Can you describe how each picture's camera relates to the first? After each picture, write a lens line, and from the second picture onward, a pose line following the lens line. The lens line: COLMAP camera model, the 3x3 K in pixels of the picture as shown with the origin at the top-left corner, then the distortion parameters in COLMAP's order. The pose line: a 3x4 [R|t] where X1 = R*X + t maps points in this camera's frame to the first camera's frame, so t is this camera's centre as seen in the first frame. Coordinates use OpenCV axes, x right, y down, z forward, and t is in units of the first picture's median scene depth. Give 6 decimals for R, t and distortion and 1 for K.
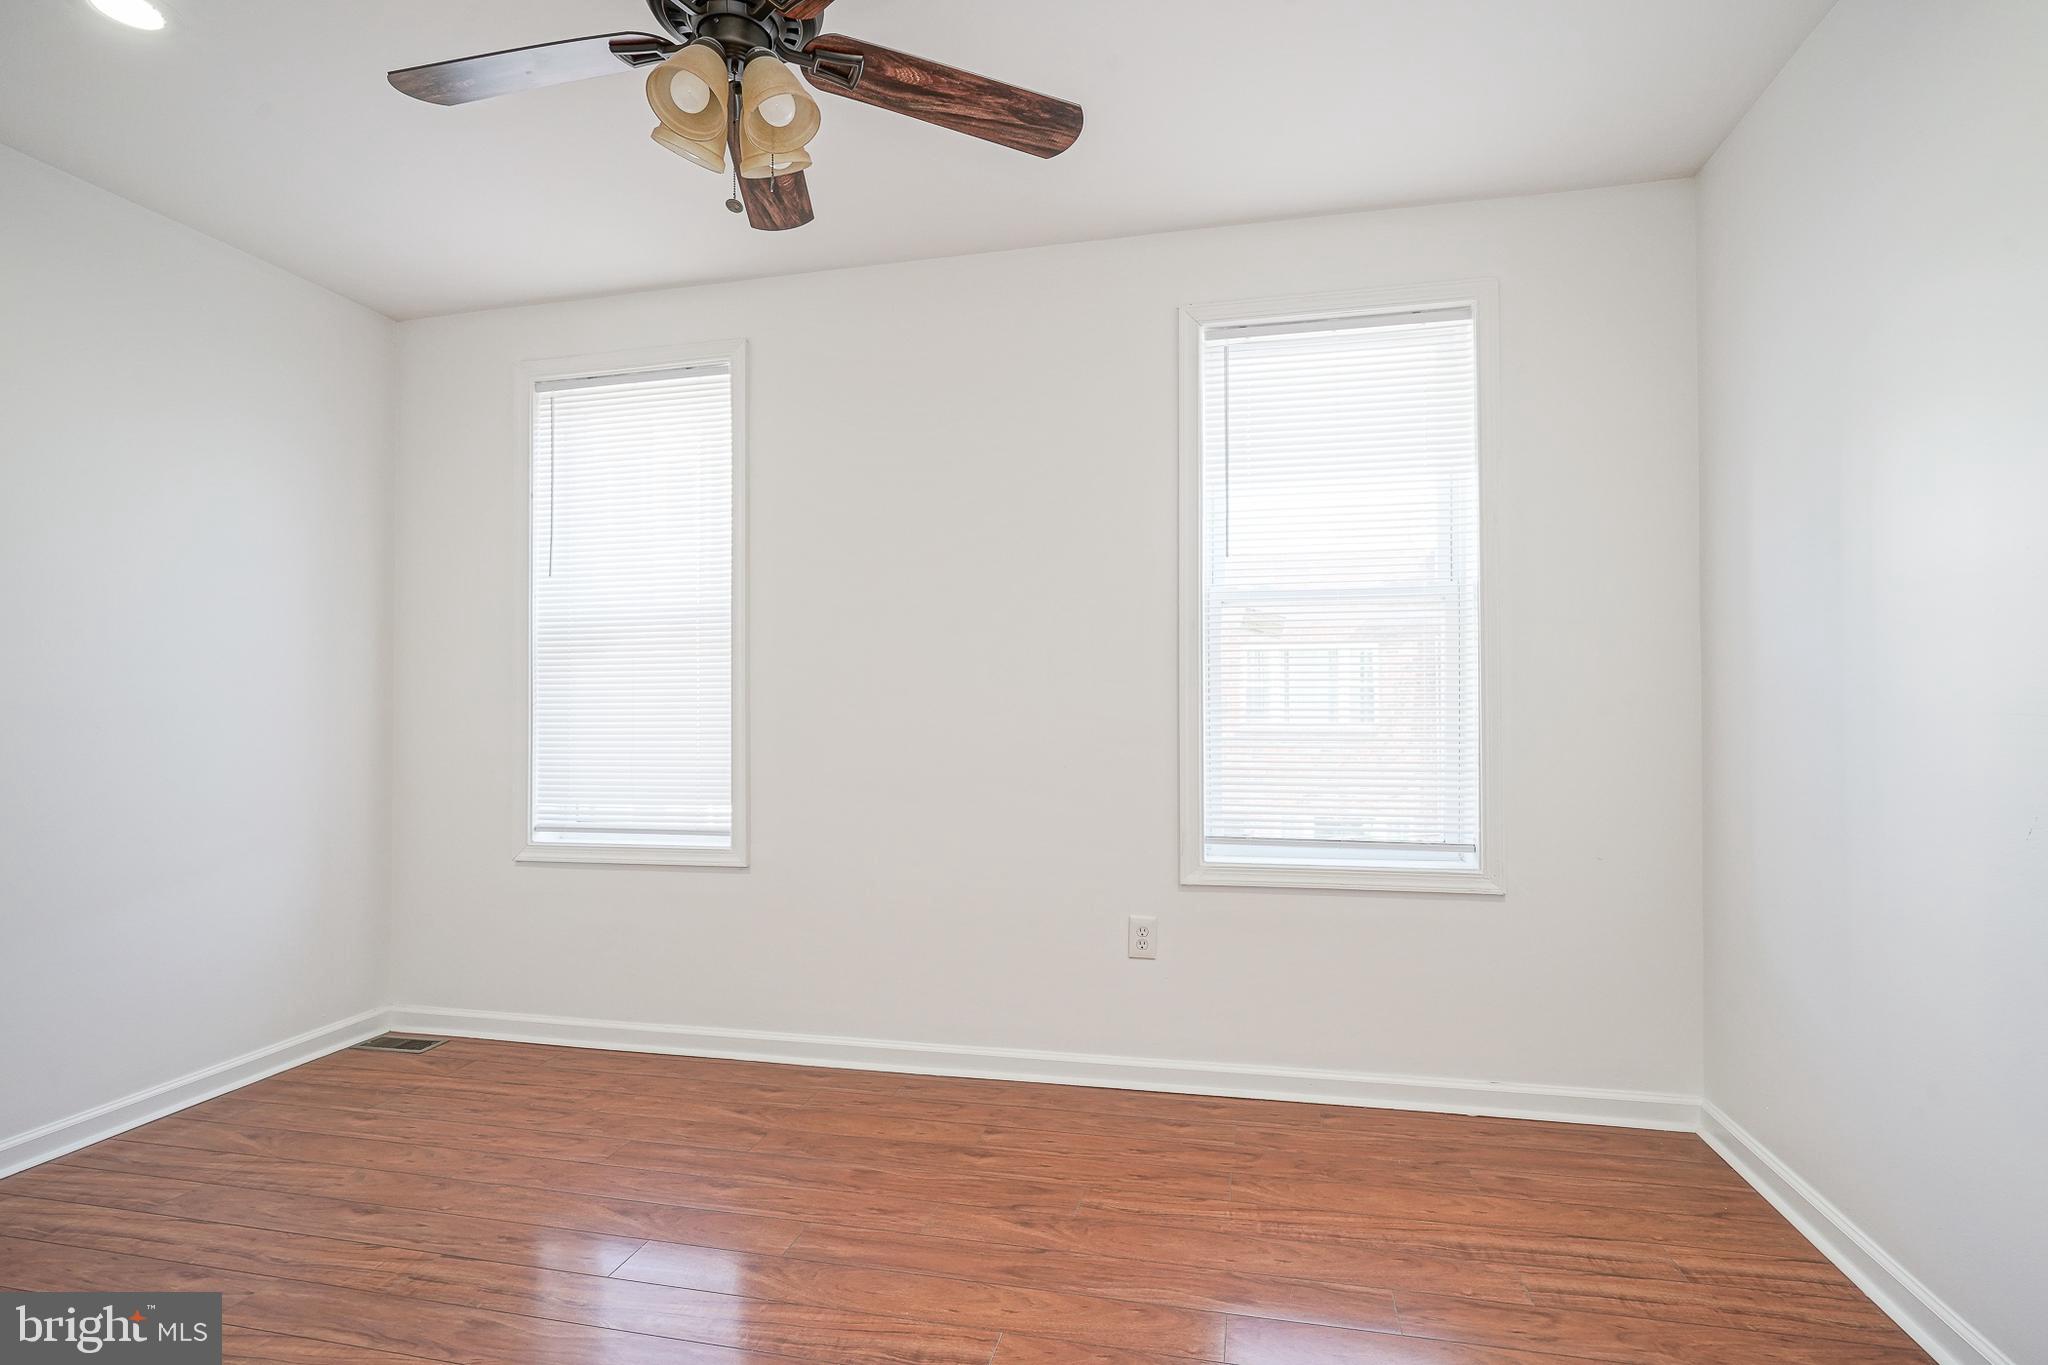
lens RADIAL K [[1025.1, 0, 1036.9], [0, 1025.1, 695.6], [0, 0, 1]] dist [-0.011108, 0.006130]
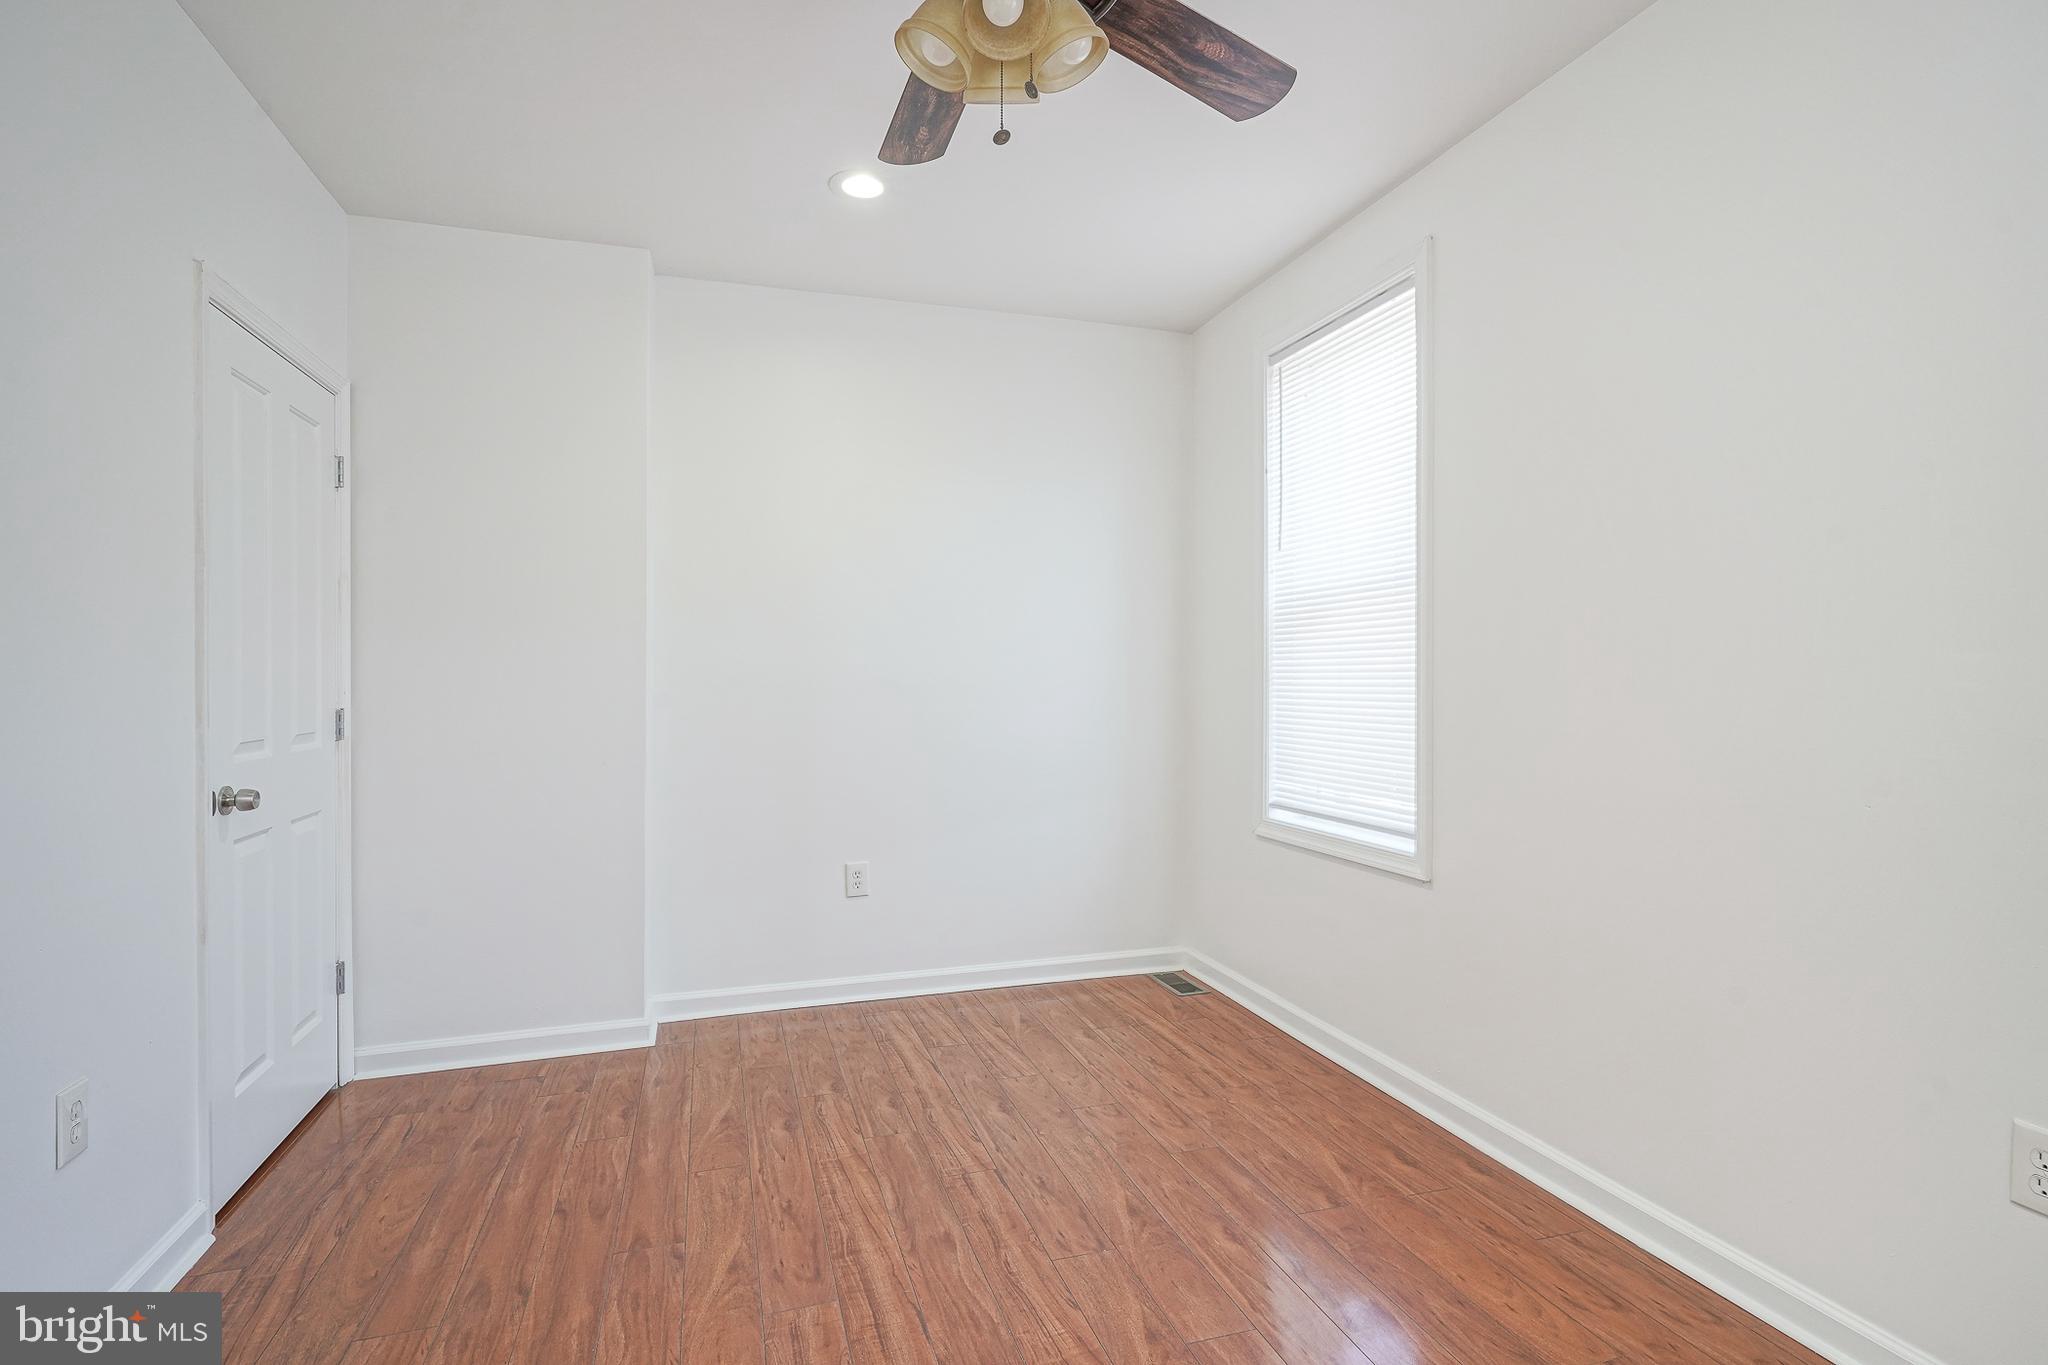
lens RADIAL K [[1025.1, 0, 1030.9], [0, 1025.1, 670.7], [0, 0, 1]] dist [-0.011108, 0.006130]
pose [[0.478032, 0.001355, -0.878341, 0.322150], [0.003772, 0.999986, 0.003595, -0.005903], [0.878334, -0.005032, 0.478021, 0.371976]]
